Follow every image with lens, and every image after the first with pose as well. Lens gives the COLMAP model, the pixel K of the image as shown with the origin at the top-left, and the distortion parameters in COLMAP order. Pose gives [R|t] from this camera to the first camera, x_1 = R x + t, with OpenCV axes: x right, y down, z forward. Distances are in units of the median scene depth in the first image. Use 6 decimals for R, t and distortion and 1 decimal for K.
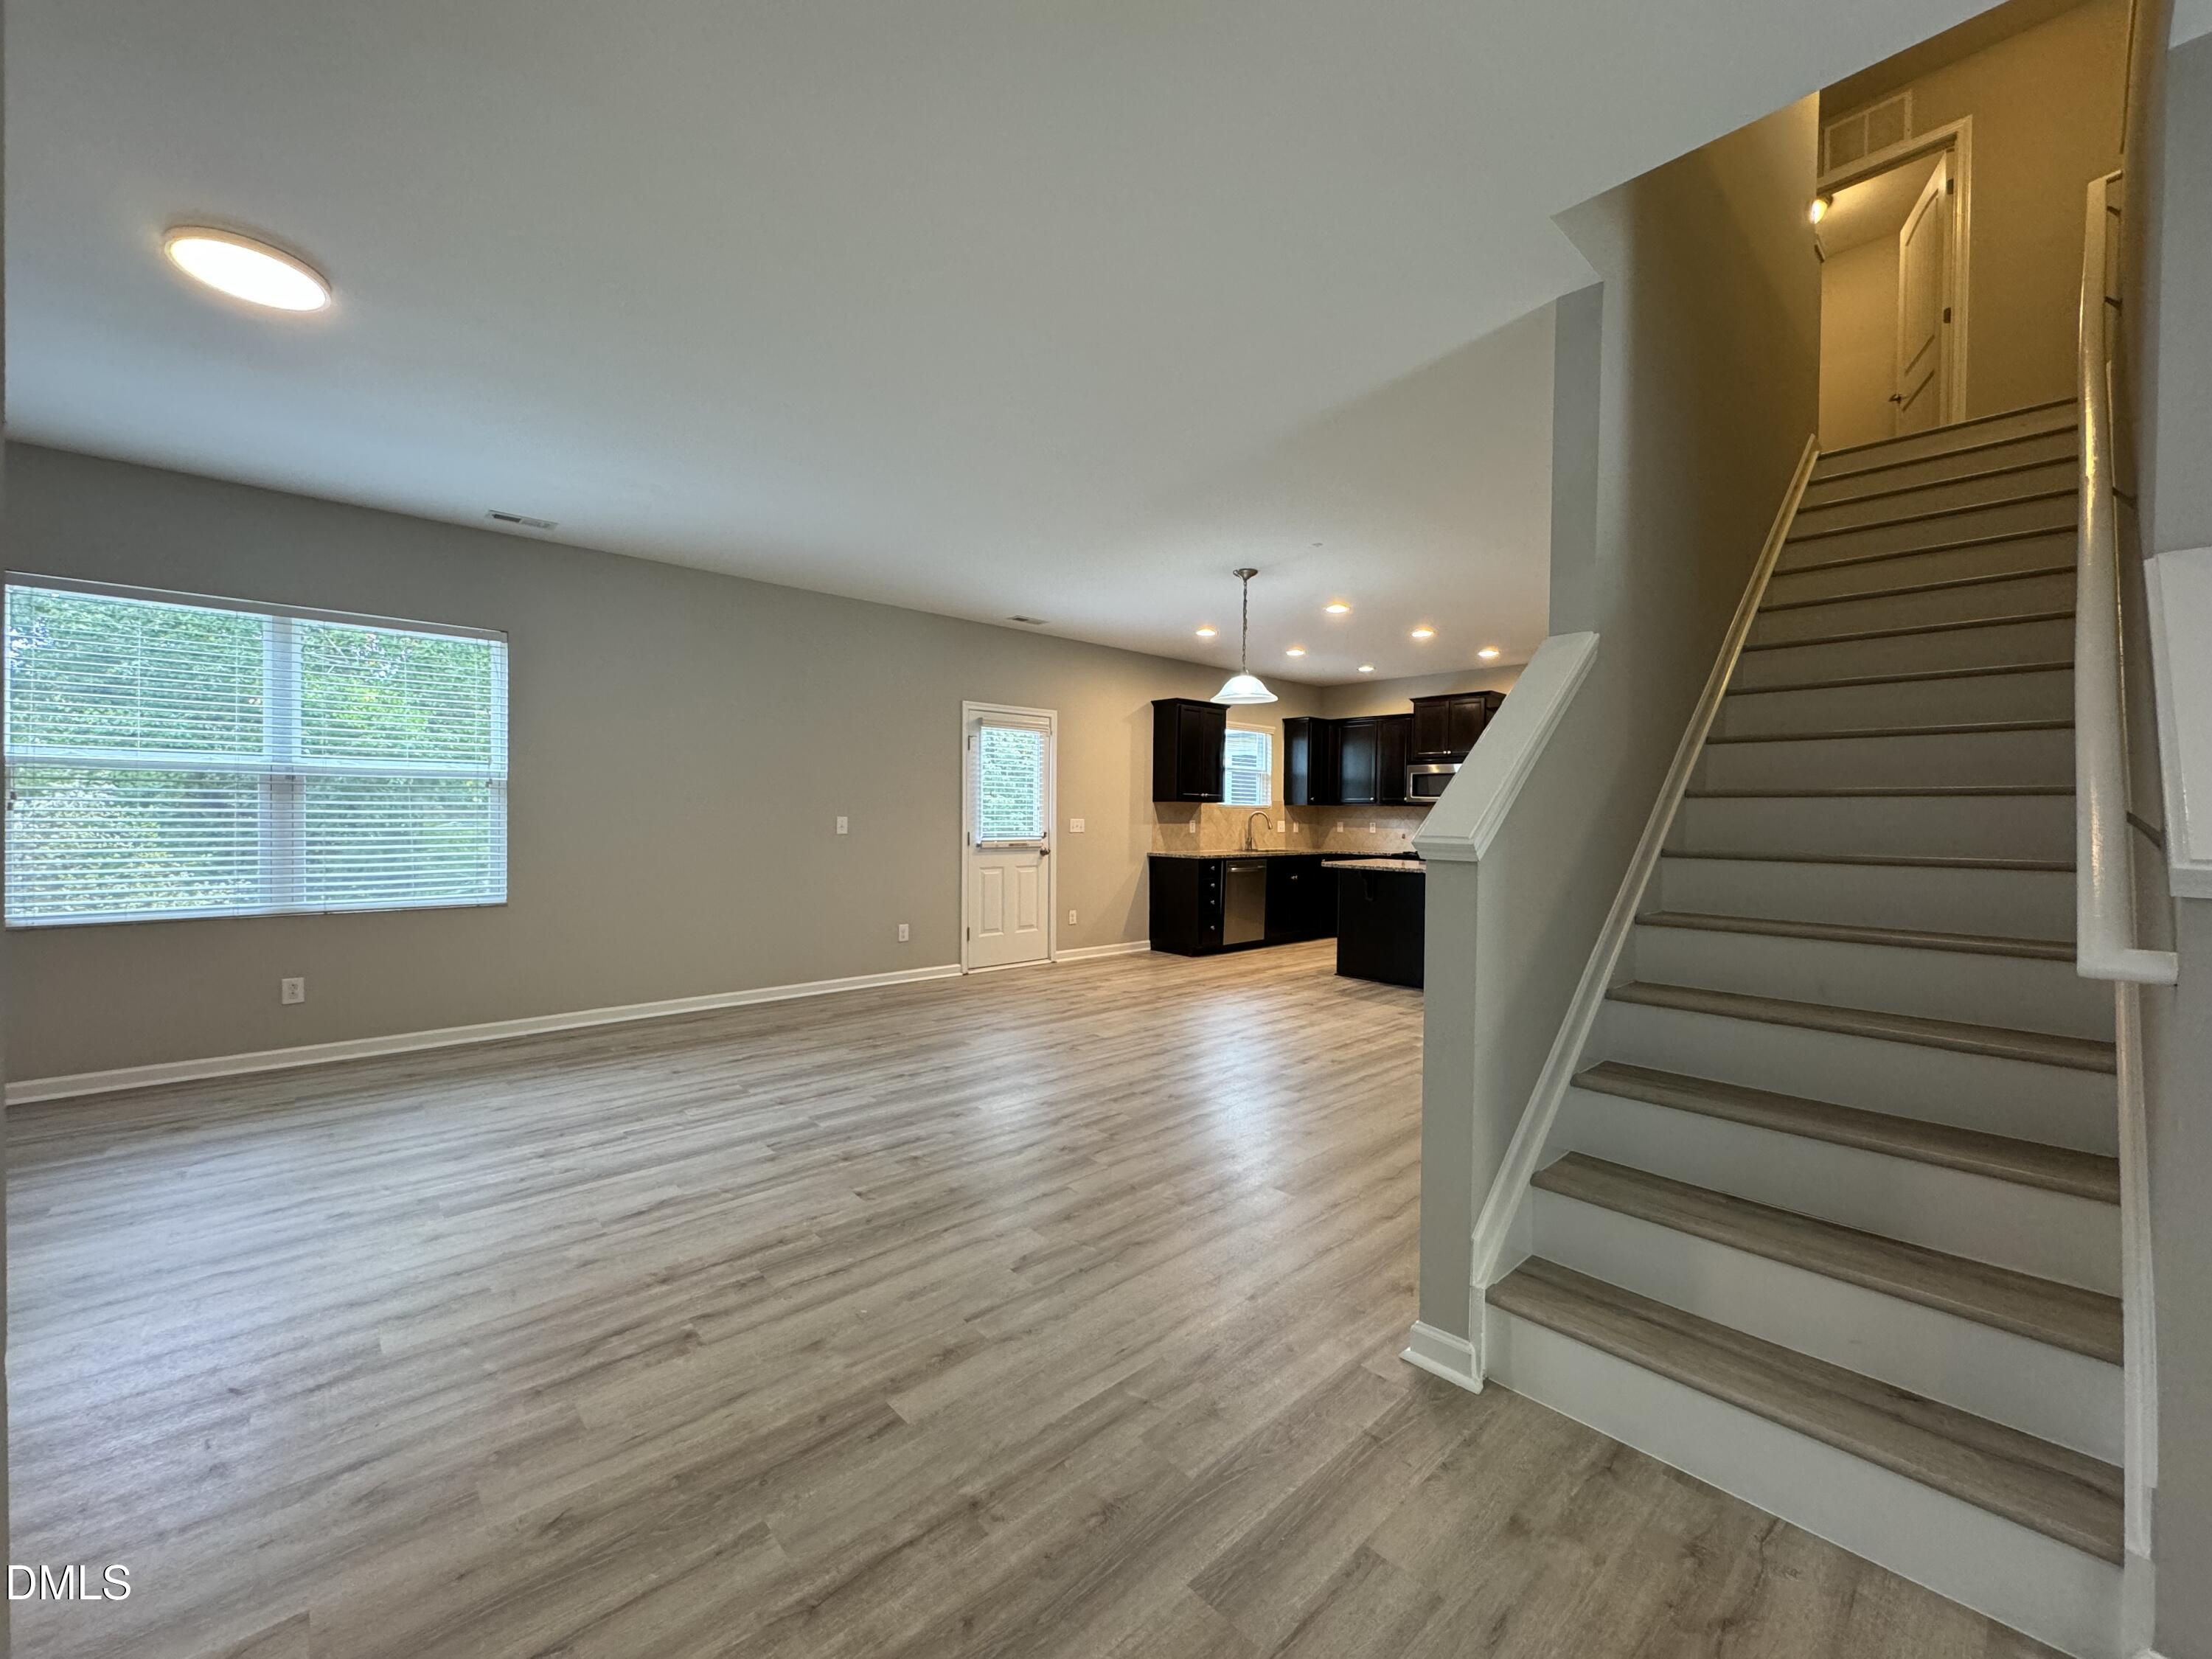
lens RADIAL K [[879.6, 0, 1100.7], [0, 879.6, 819.3], [0, 0, 1]] dist [0.001015, -0.000437]
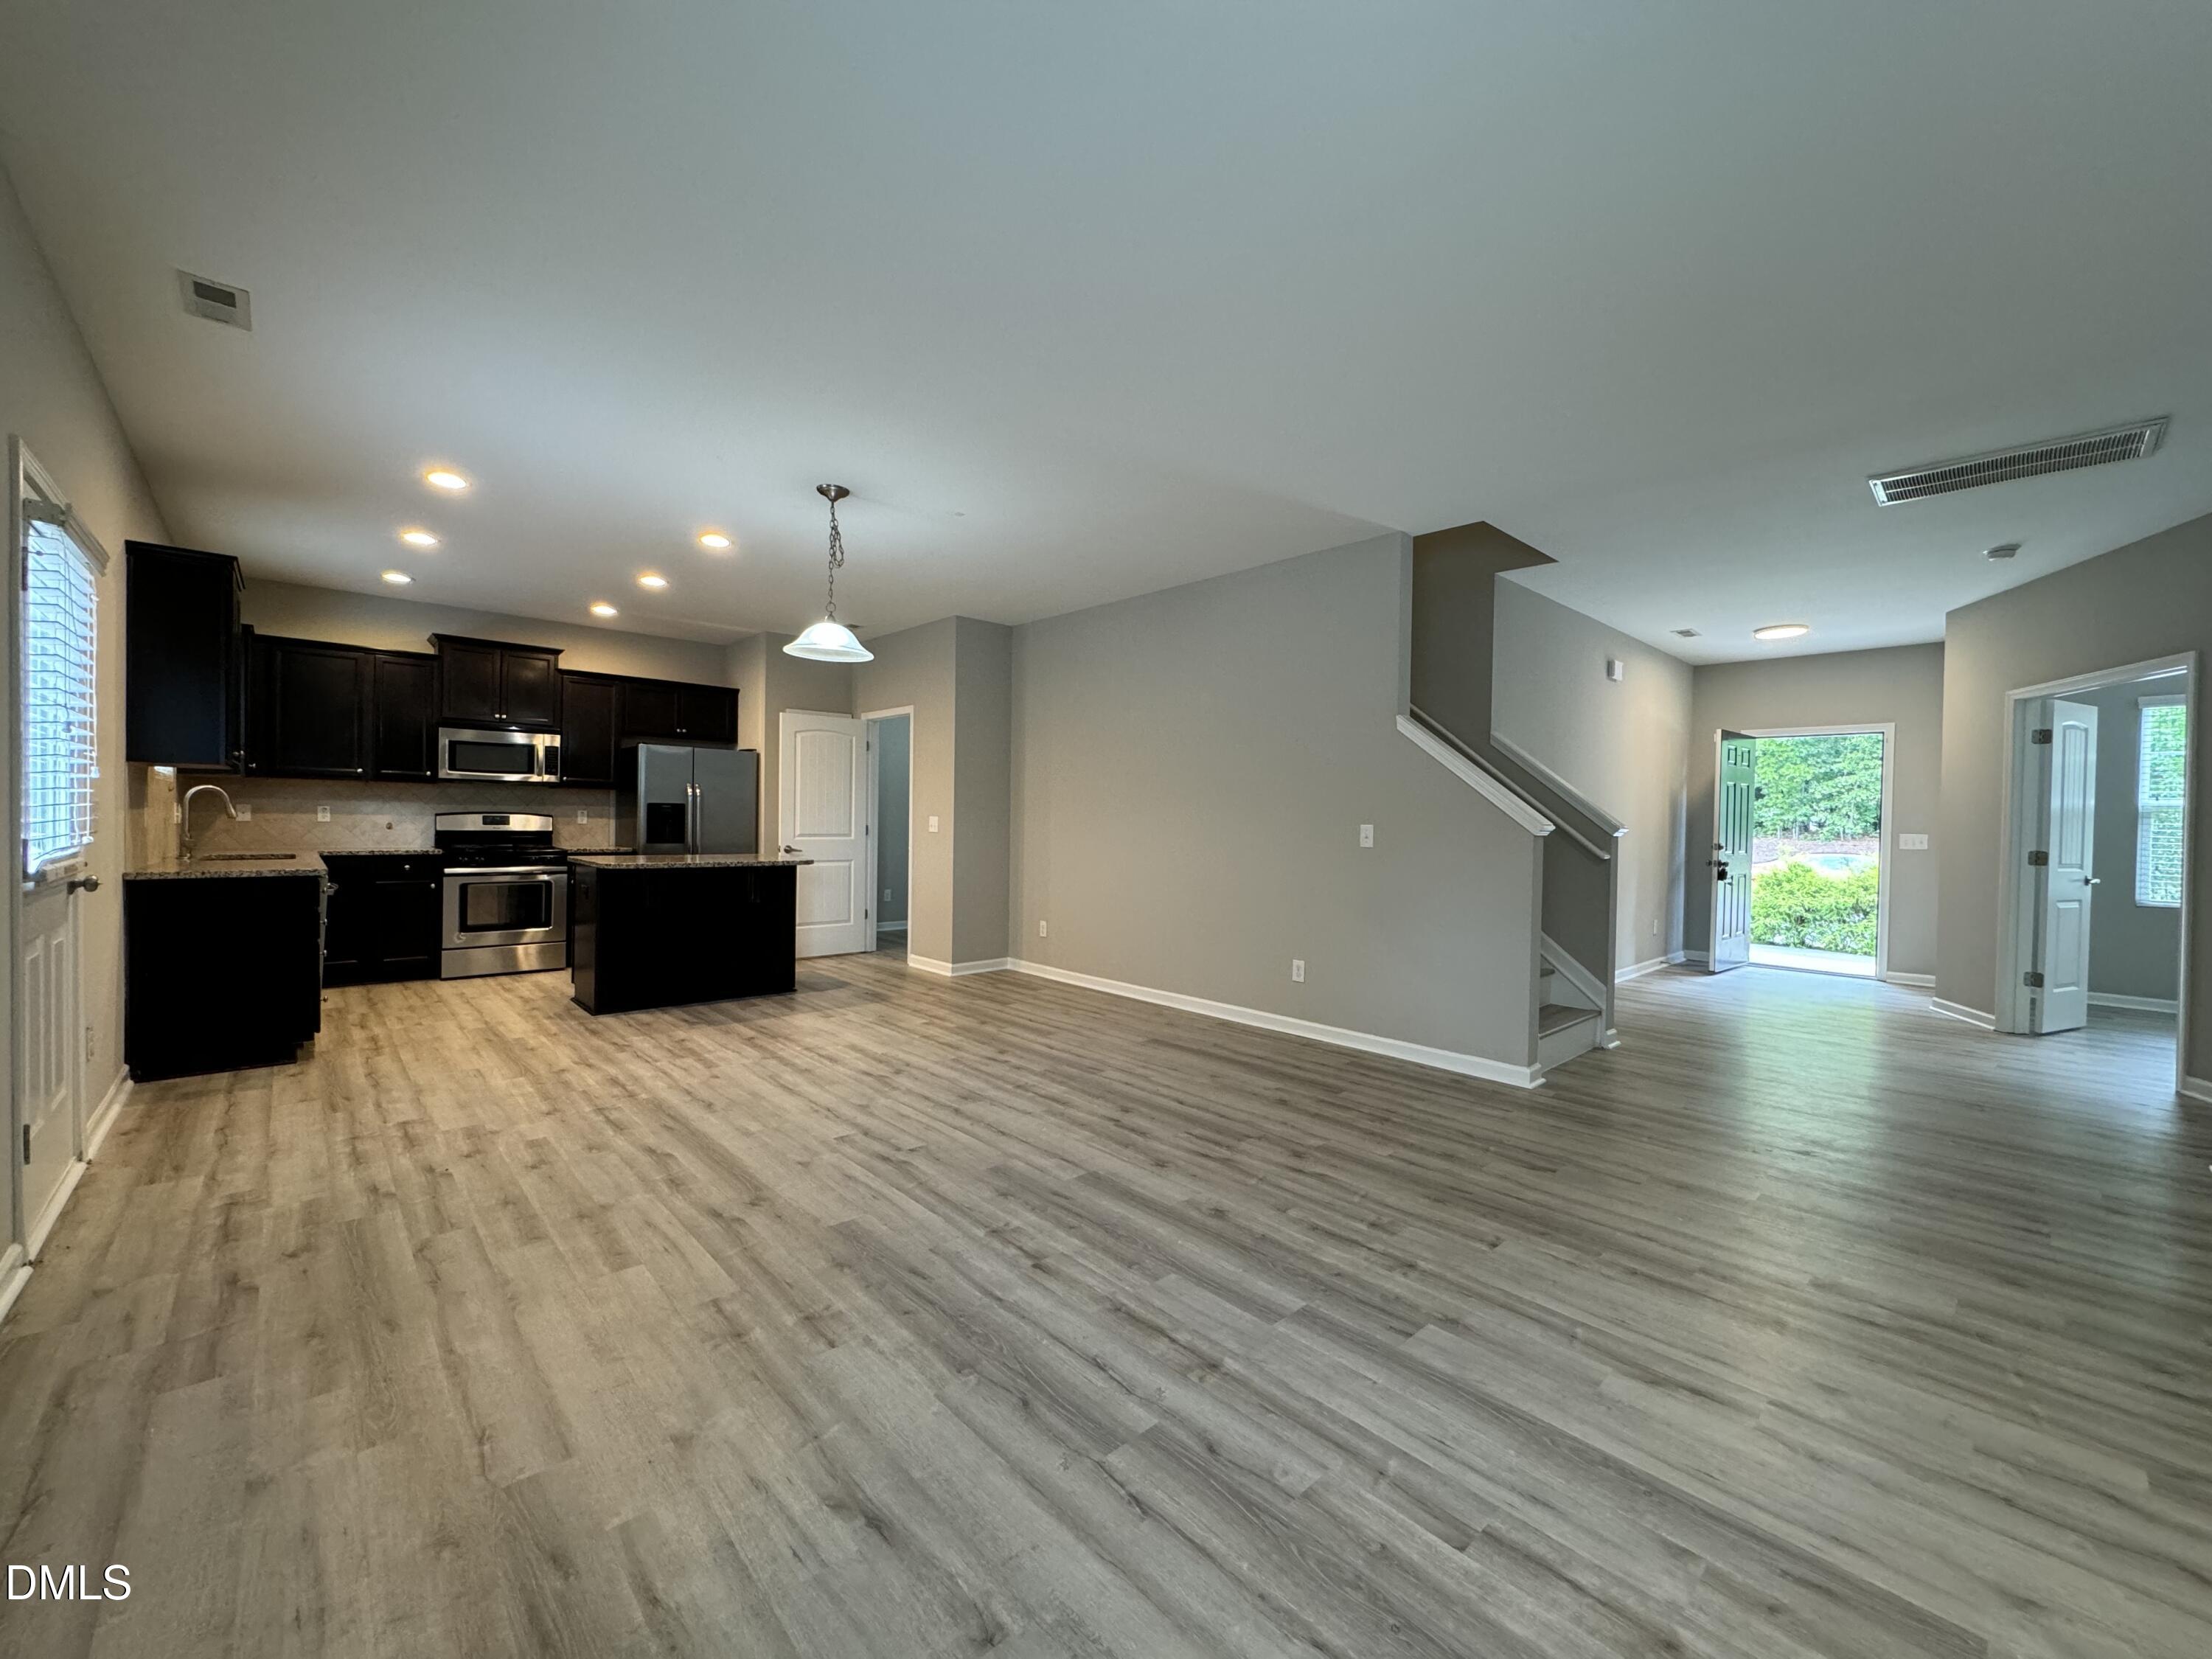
lens RADIAL K [[879.6, 0, 1110.8], [0, 879.6, 832.5], [0, 0, 1]] dist [0.001015, -0.000437]
pose [[-0.009139, -0.027851, 0.999570, -0.735855], [-0.011739, 0.999546, 0.027743, -0.002991], [-0.999889, -0.011480, -0.009462, 0.904179]]
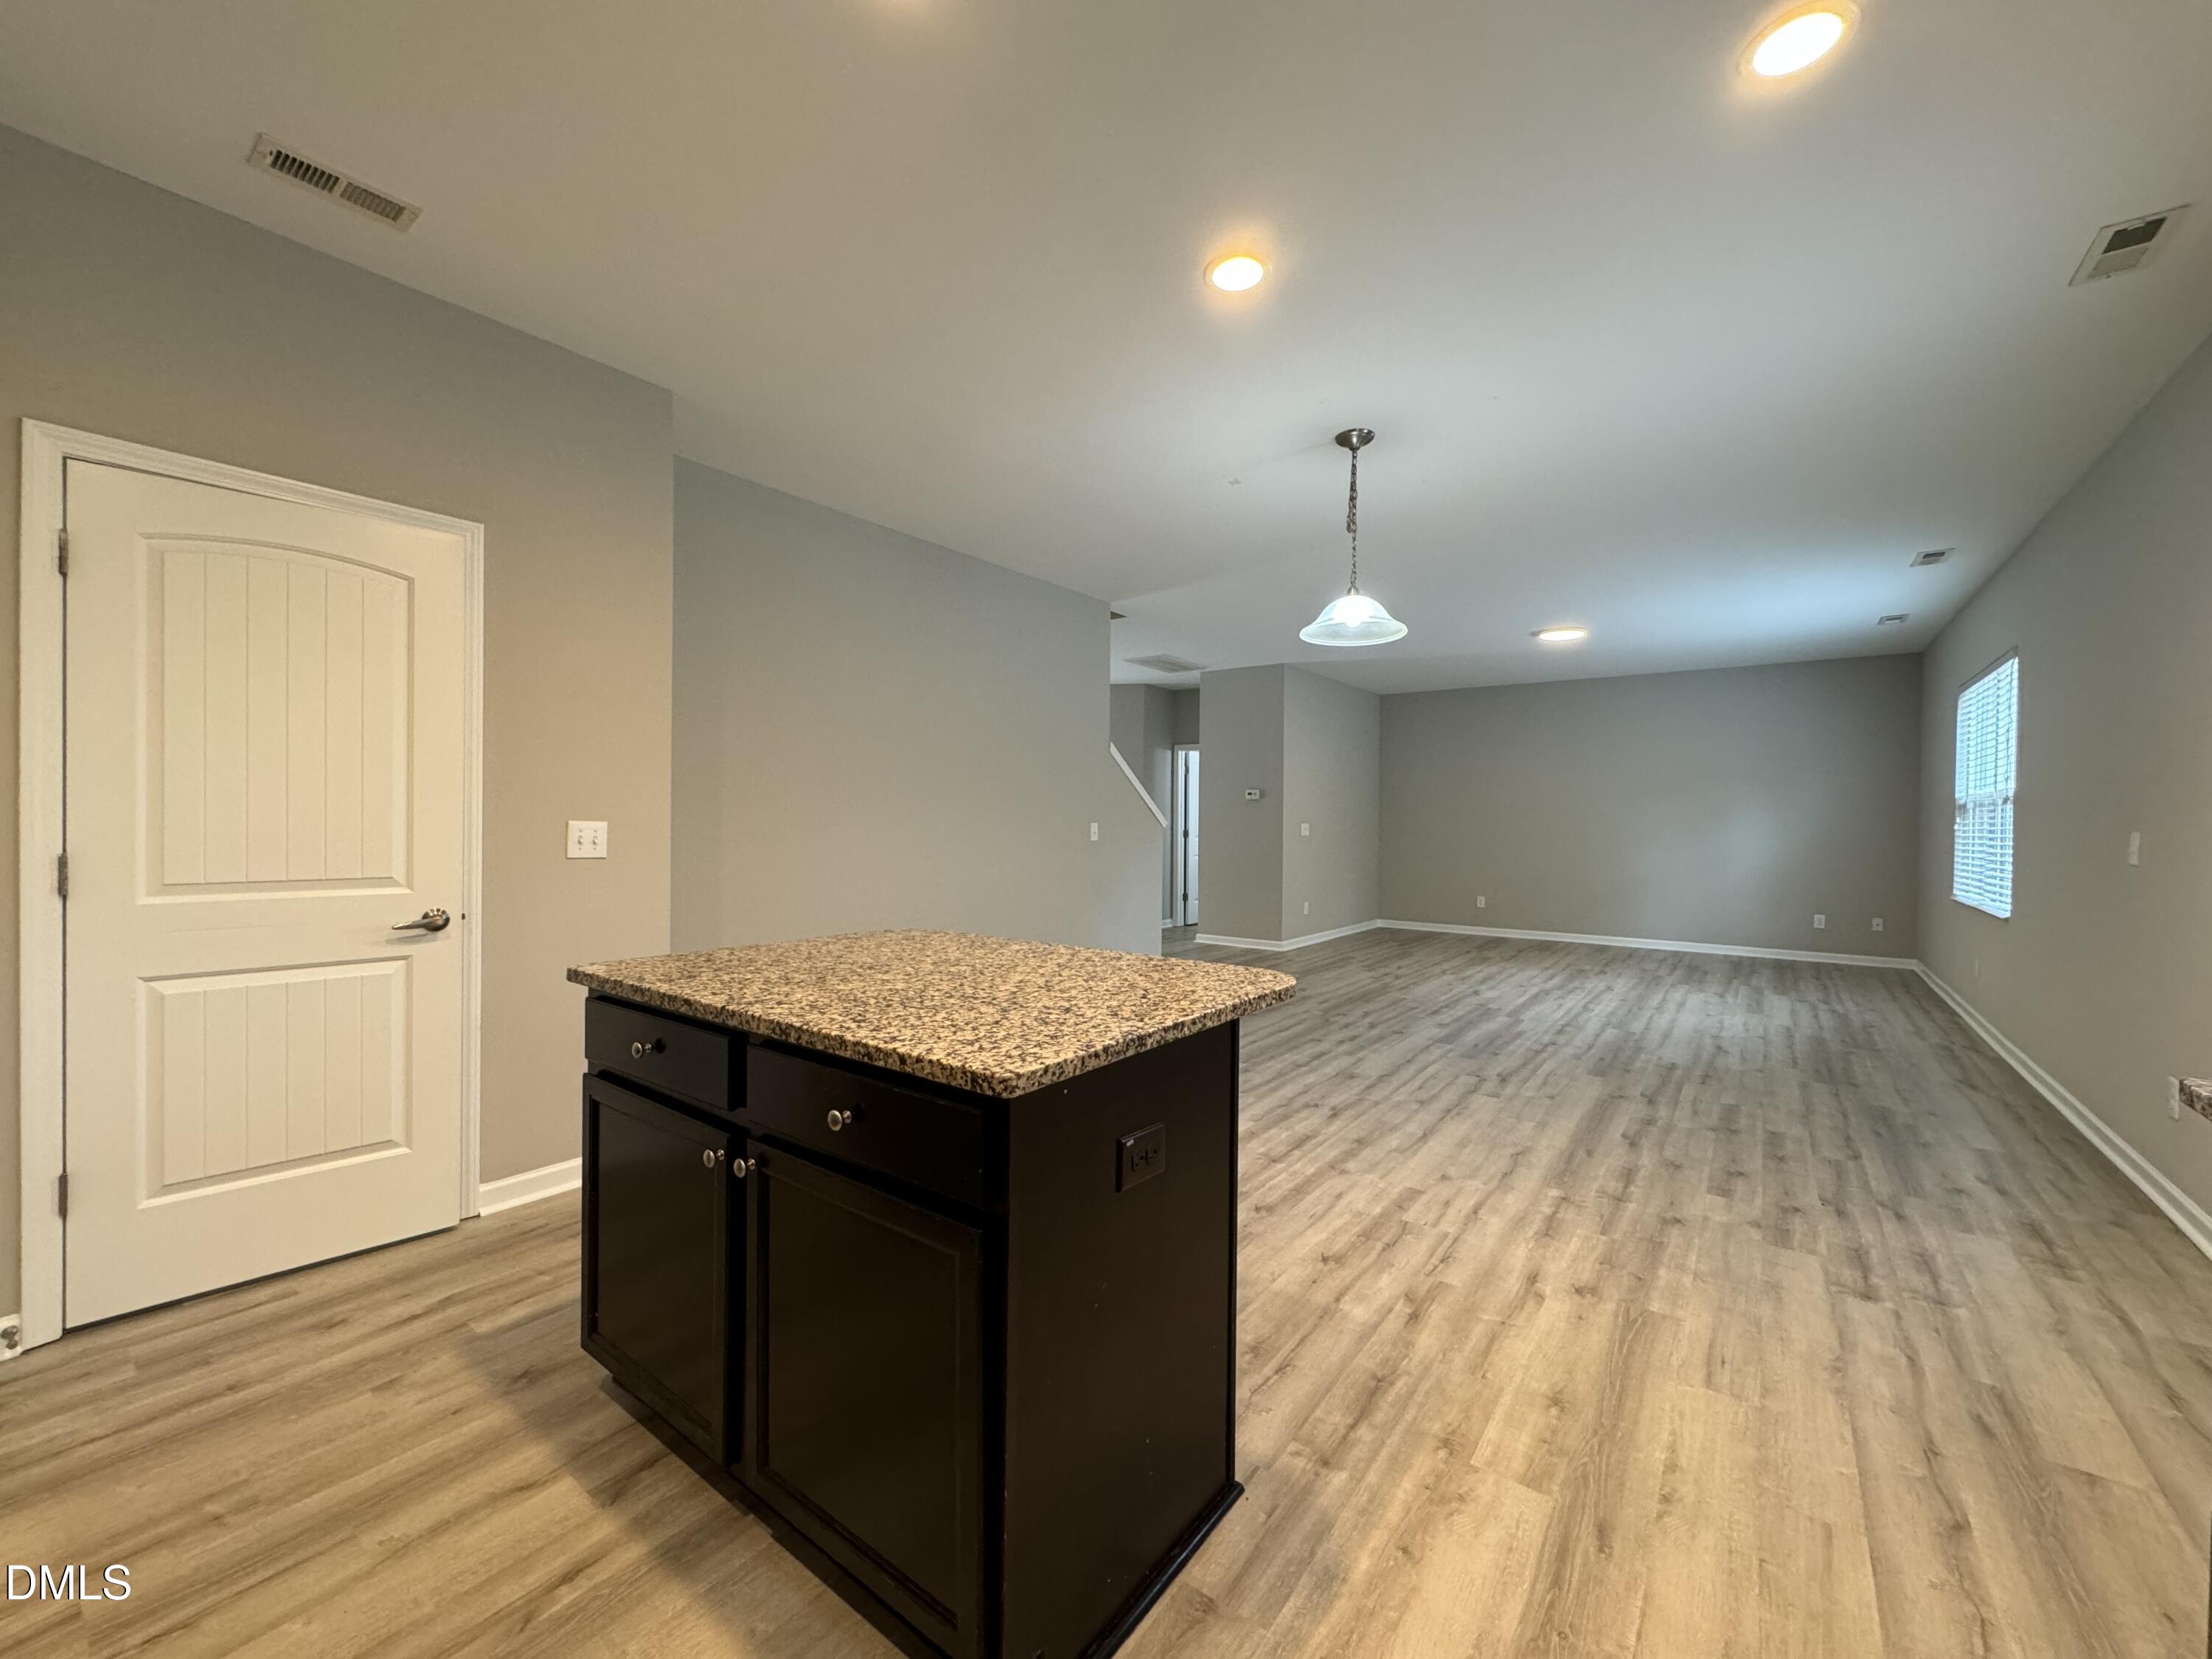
lens RADIAL K [[879.6, 0, 1105.7], [0, 879.6, 830.3], [0, 0, 1]] dist [0.001015, -0.000437]
pose [[-0.982161, -0.019834, -0.186993, 0.544887], [-0.023105, 0.999616, 0.015325, 0.003370], [0.186617, 0.019372, -0.982242, 1.907856]]
